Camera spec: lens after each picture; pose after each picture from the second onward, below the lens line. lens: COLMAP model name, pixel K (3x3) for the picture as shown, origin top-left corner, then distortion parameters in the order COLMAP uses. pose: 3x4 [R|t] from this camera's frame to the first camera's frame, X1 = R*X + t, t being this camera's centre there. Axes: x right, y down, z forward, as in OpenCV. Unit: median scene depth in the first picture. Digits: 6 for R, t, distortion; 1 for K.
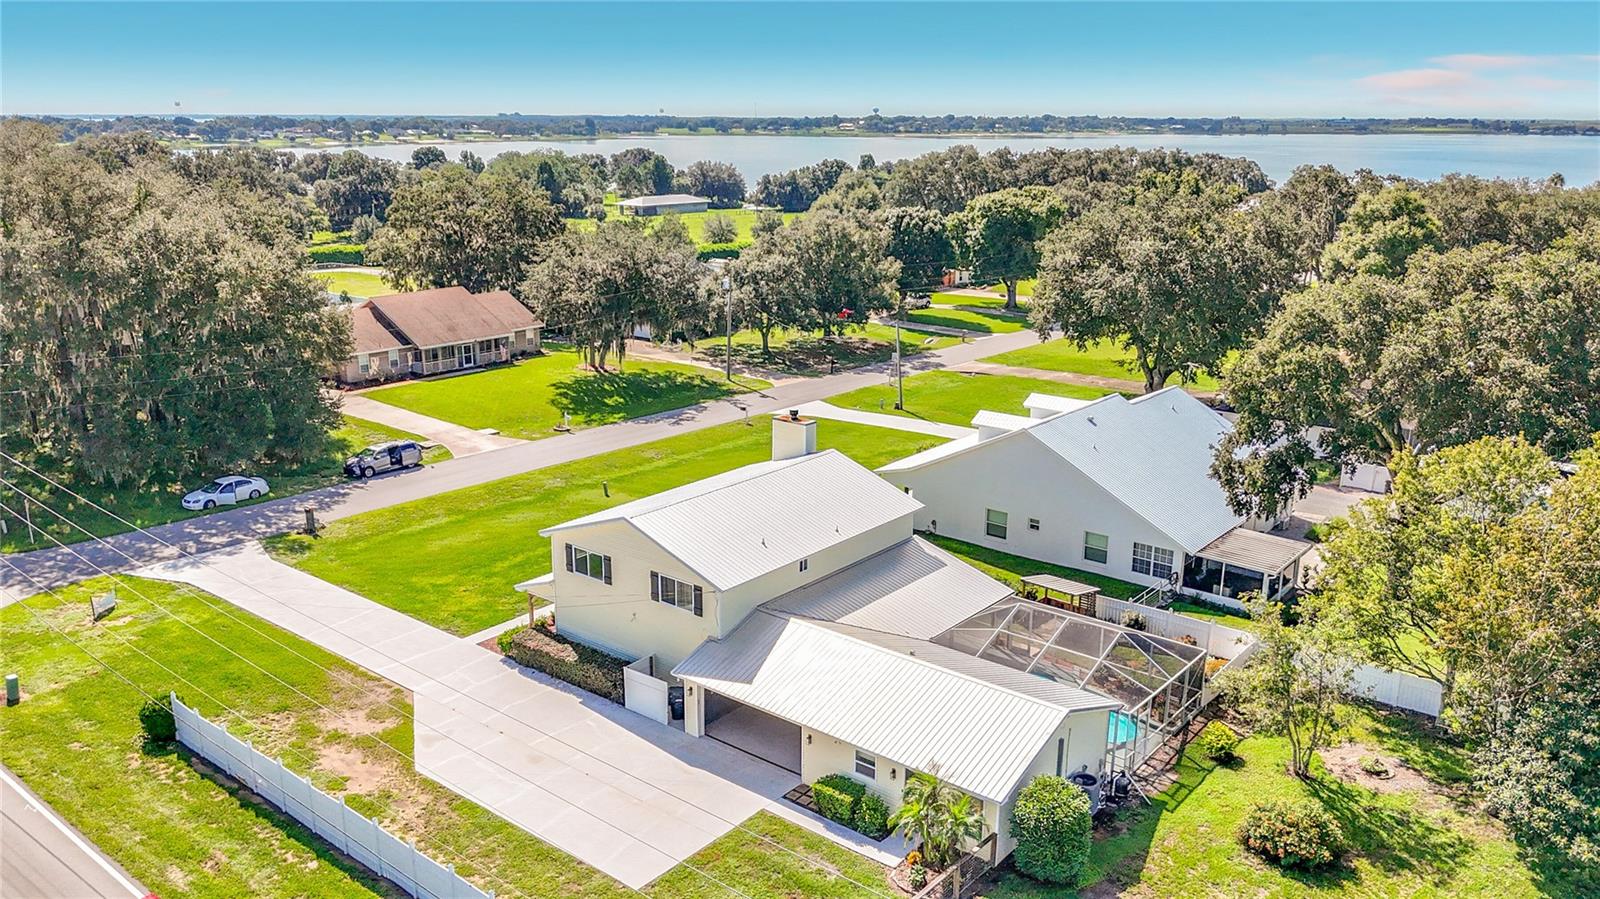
lens RADIAL K [[1226.1, 0, 790.0], [0, 1226.1, 443.9], [0, 0, 1]] dist [0.038561, -0.062258]
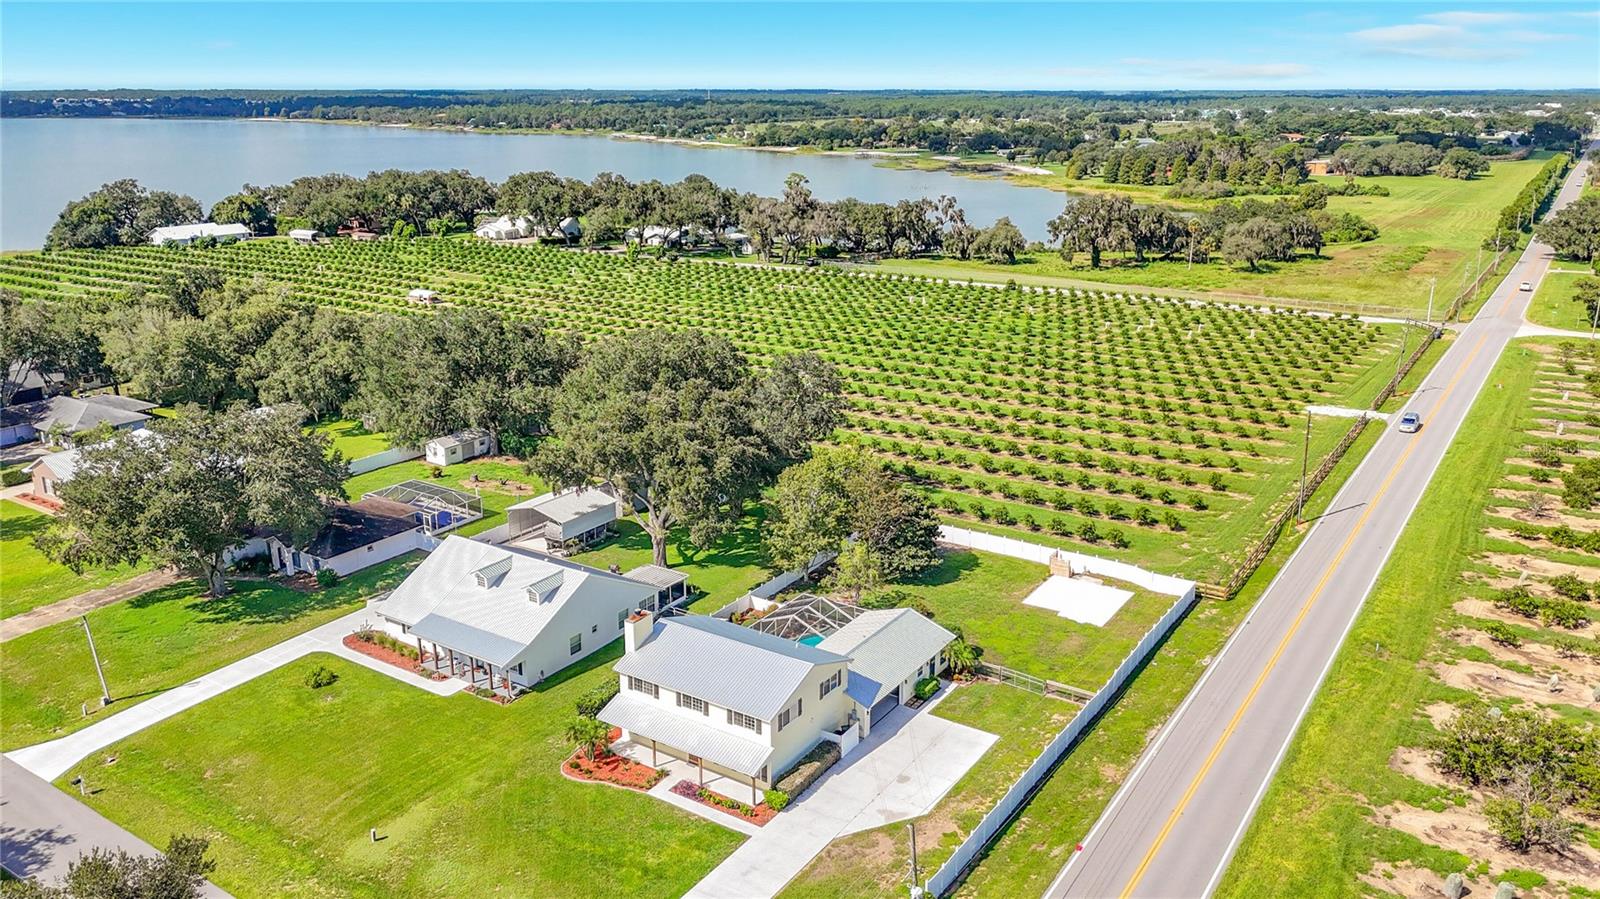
lens RADIAL K [[1210.2, 0, 794.6], [0, 1210.2, 376.2], [0, 0, 1]] dist [0.027688, -0.001838]
pose [[-0.100893, -0.231860, 0.967503, -1.187403], [0.257903, 0.933128, 0.250517, -0.529794], [-0.960888, 0.274798, -0.034349, 0.685830]]
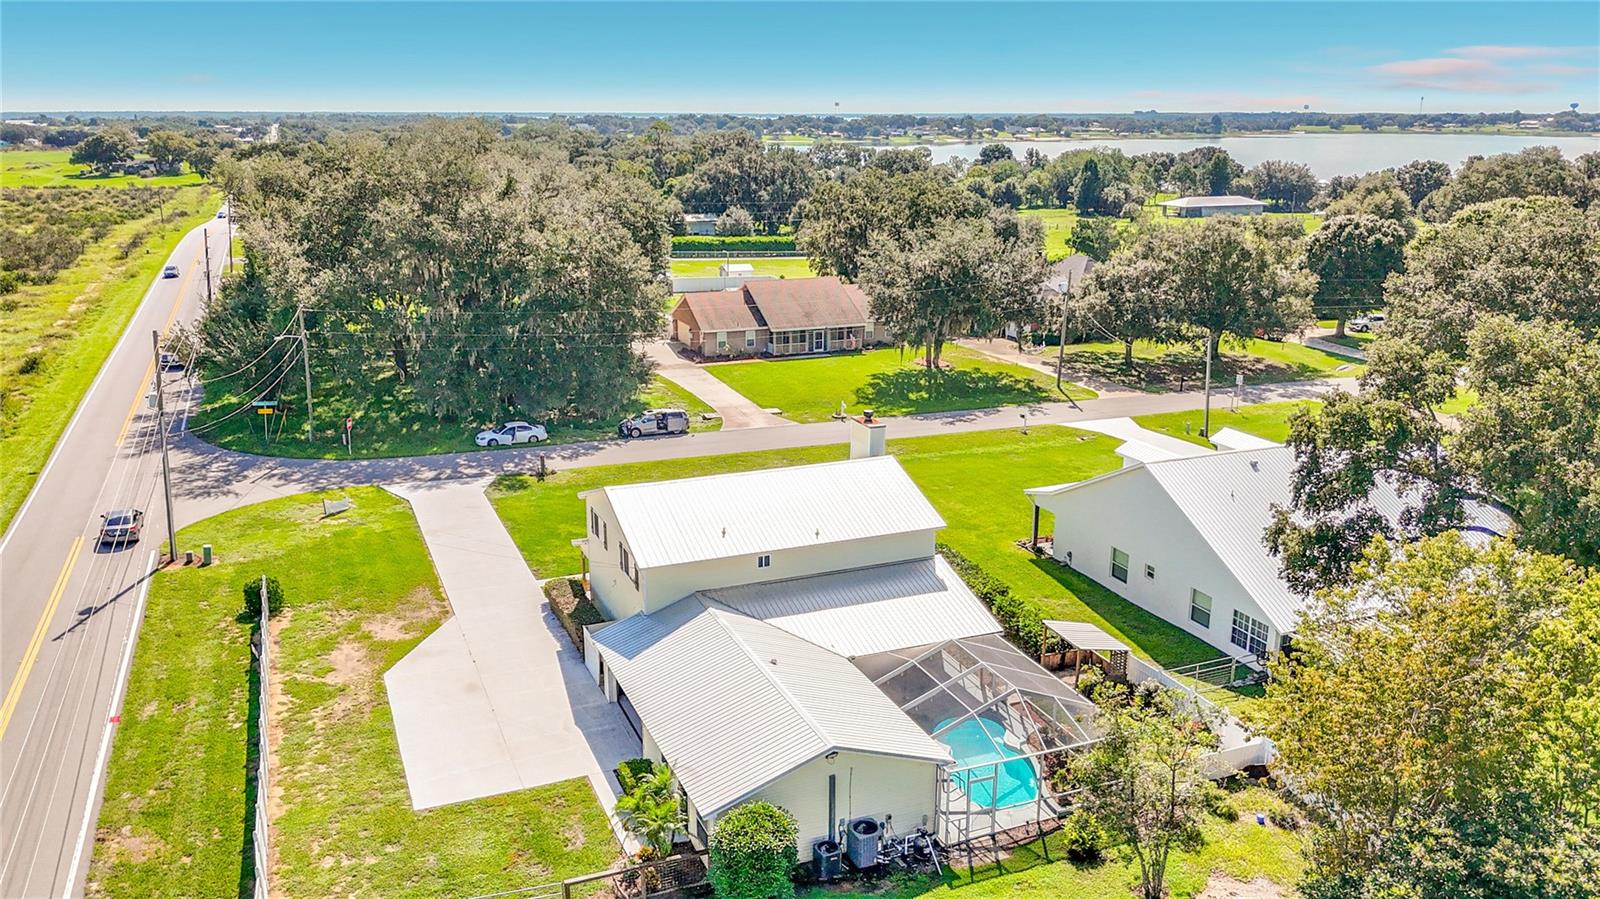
lens RADIAL K [[1226.1, 0, 790.0], [0, 1226.1, 443.9], [0, 0, 1]] dist [0.038561, -0.062258]
pose [[0.883836, 0.119275, -0.452335, 0.342960], [-0.118481, 0.992497, 0.030205, -0.020990], [0.452544, 0.026897, 0.891337, 0.083710]]
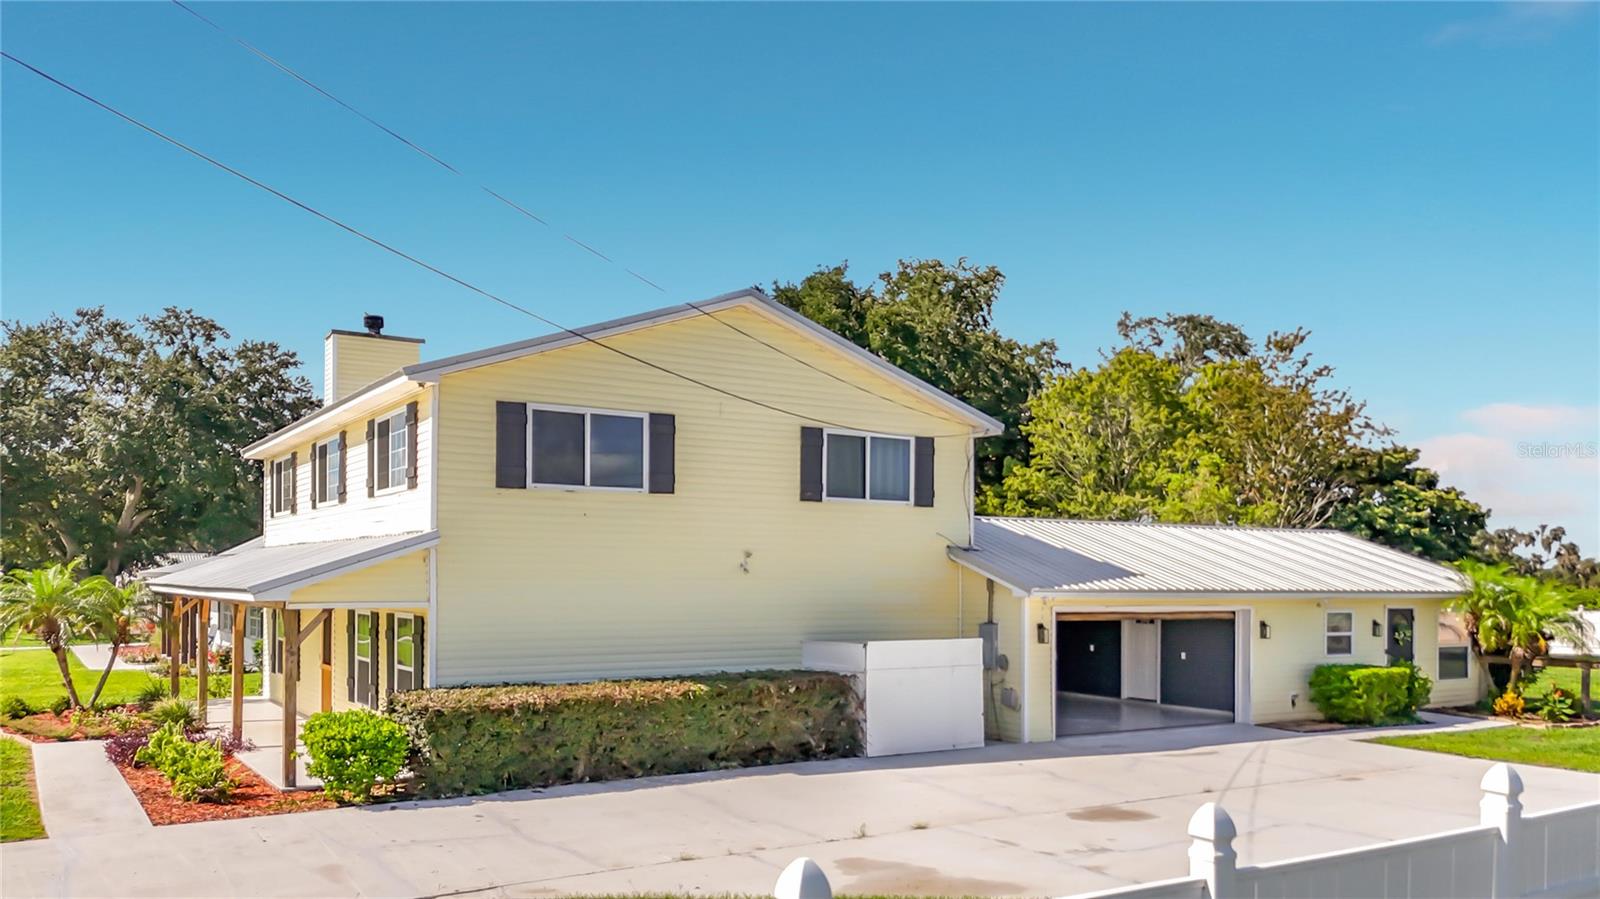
lens RADIAL K [[1249.2, 0, 799.2], [0, 1249.2, 540.0], [0, 0, 1]] dist [0.038618, -0.007571]
pose [[0.313702, 0.026810, 0.949143, -0.362892], [0.236992, 0.965755, -0.105608, 0.130143], [-0.919471, 0.258068, 0.296605, 0.623686]]
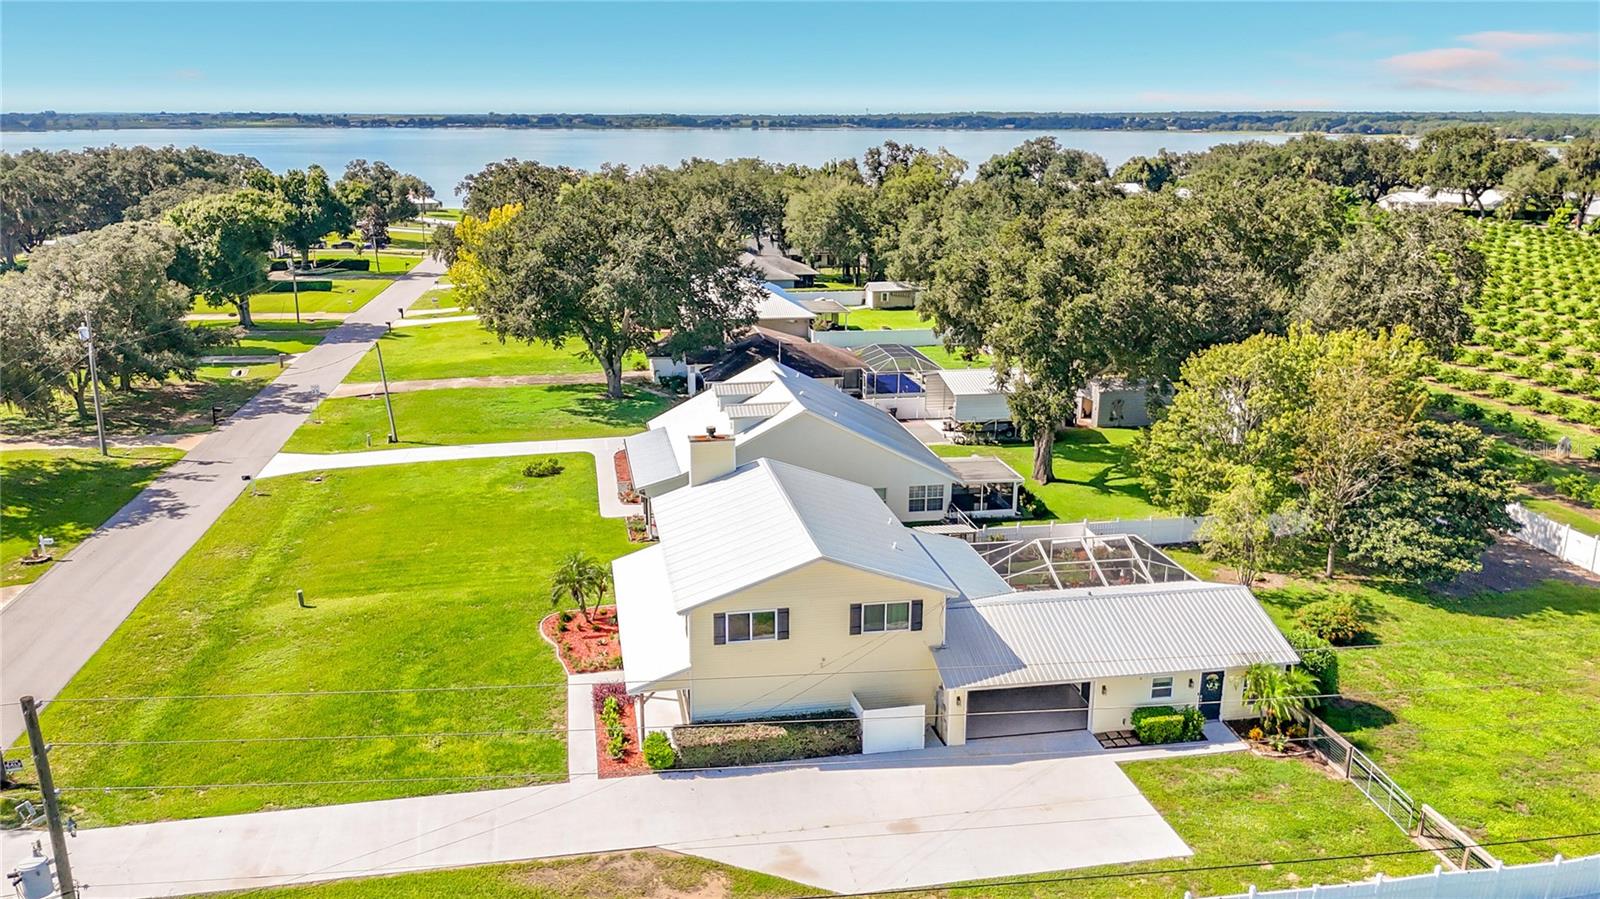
lens RADIAL K [[1226.1, 0, 790.0], [0, 1226.1, 443.9], [0, 0, 1]] dist [0.038561, -0.062258]
pose [[0.646414, -0.198979, 0.736584, -0.569539], [0.195896, 0.976316, 0.091824, -0.078479], [-0.737410, 0.084938, 0.670084, 0.279675]]
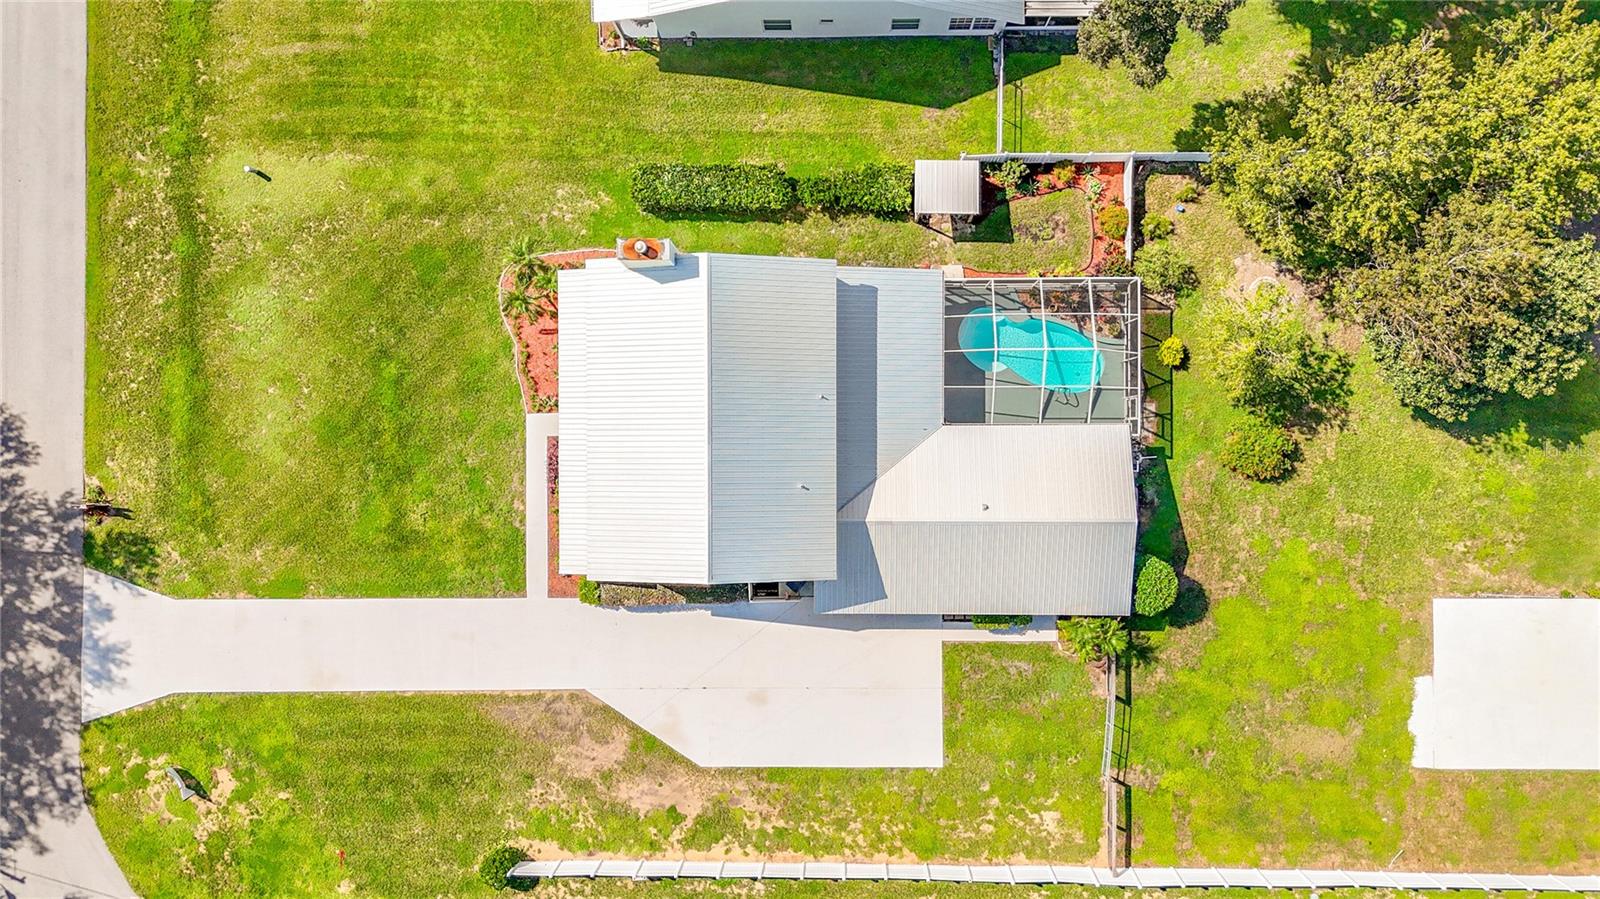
lens RADIAL K [[1199.0, 0, 800.0], [0, 1199.0, 449.5], [0, 0, 1]] dist [0.056373, -0.043509]
pose [[0.770426, -0.637287, -0.017610, 0.009492], [0.177685, 0.188113, 0.965941, -0.652347], [-0.612268, -0.747315, 0.258163, 0.548957]]
